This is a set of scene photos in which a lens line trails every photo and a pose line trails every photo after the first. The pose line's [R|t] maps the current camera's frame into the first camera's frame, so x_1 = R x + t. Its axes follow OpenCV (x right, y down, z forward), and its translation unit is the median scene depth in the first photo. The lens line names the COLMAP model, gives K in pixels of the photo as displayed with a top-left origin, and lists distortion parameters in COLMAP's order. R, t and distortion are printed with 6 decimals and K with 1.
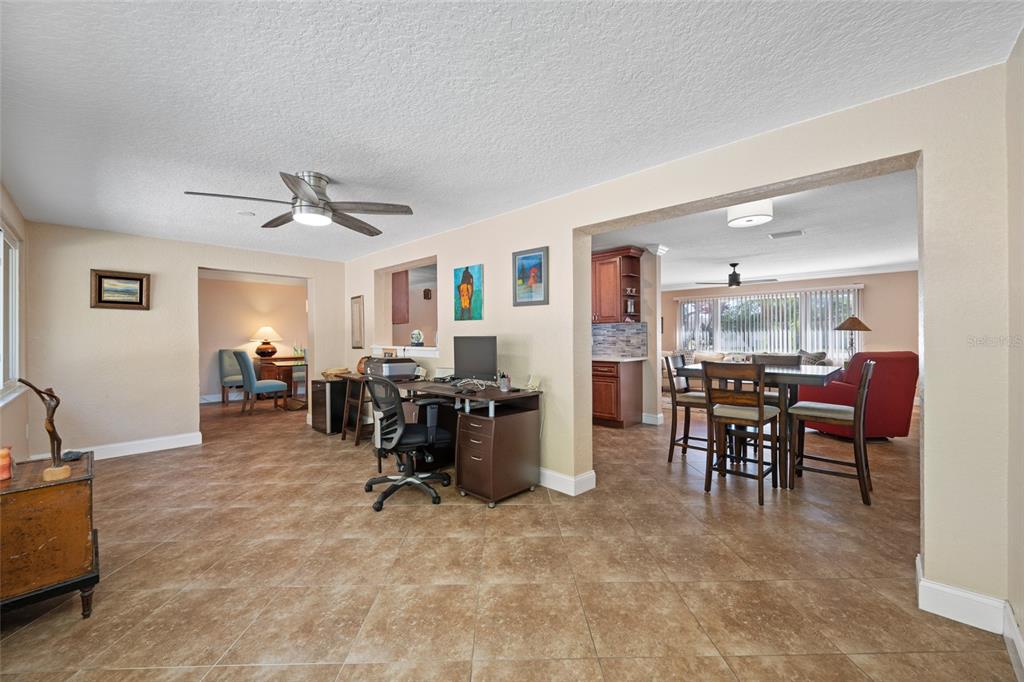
lens RADIAL K [[403.6, 0, 513.6], [0, 403.6, 342.3], [0, 0, 1]] dist [-0.001576, 0.000054]
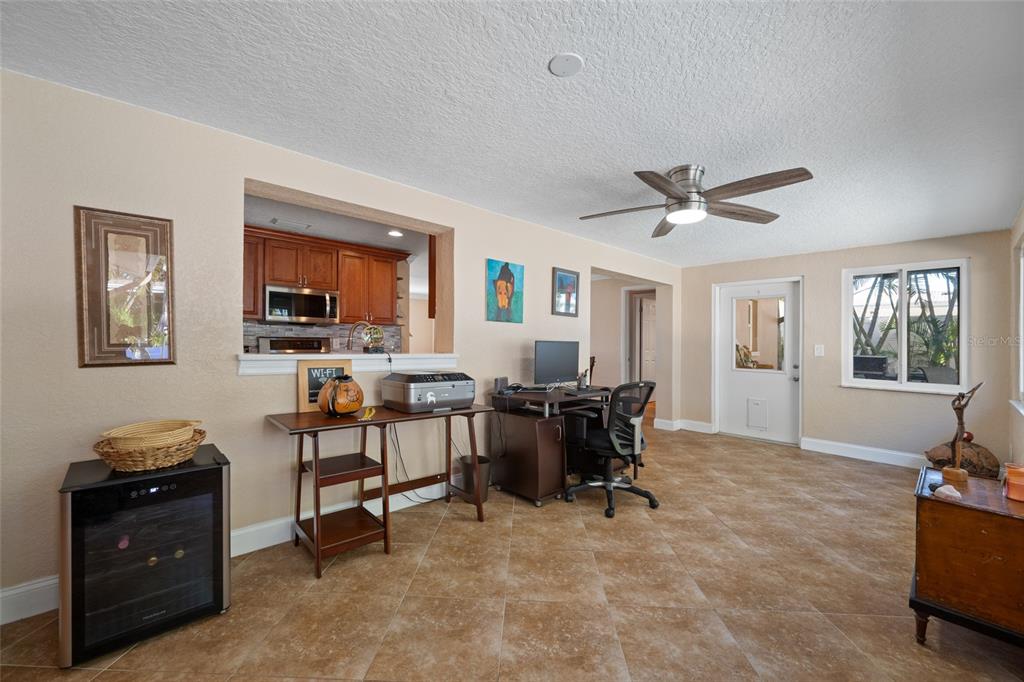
lens RADIAL K [[403.6, 0, 513.6], [0, 403.6, 342.3], [0, 0, 1]] dist [-0.001576, 0.000054]
pose [[0.067295, 0.008505, 0.997697, -1.399414], [-0.002259, 0.999962, -0.008372, -0.002832], [-0.997731, -0.001691, 0.067312, 1.285243]]
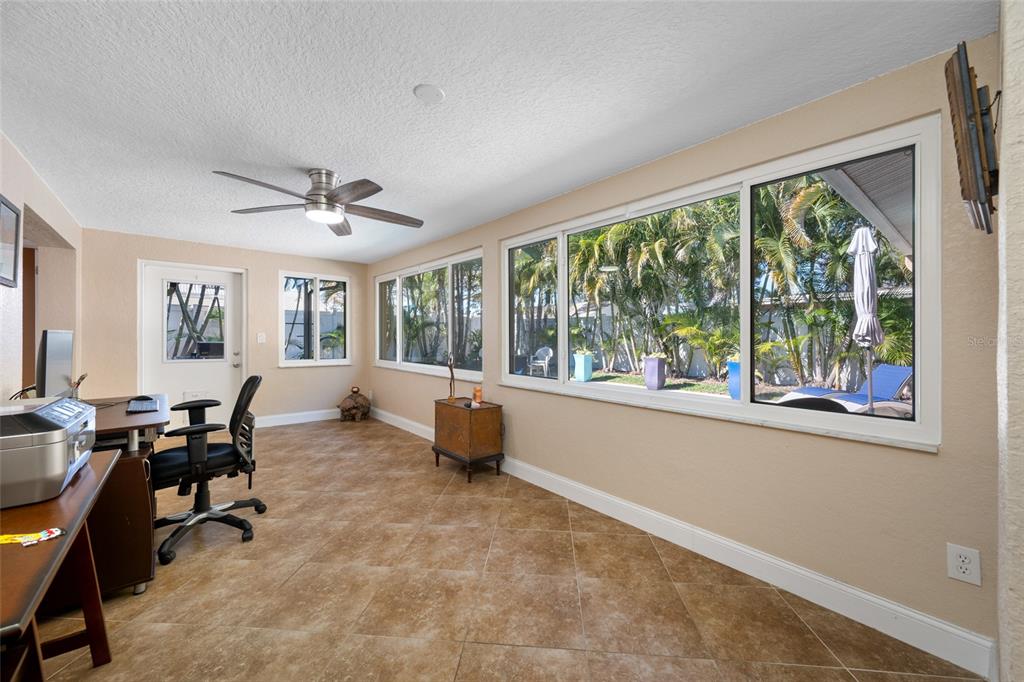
lens RADIAL K [[403.6, 0, 513.6], [0, 403.6, 342.3], [0, 0, 1]] dist [-0.001576, 0.000054]
pose [[-0.994299, -0.000630, 0.106627, -1.034811], [0.002488, 0.999573, 0.029107, -0.018330], [-0.106599, 0.029207, -0.993873, 1.873331]]
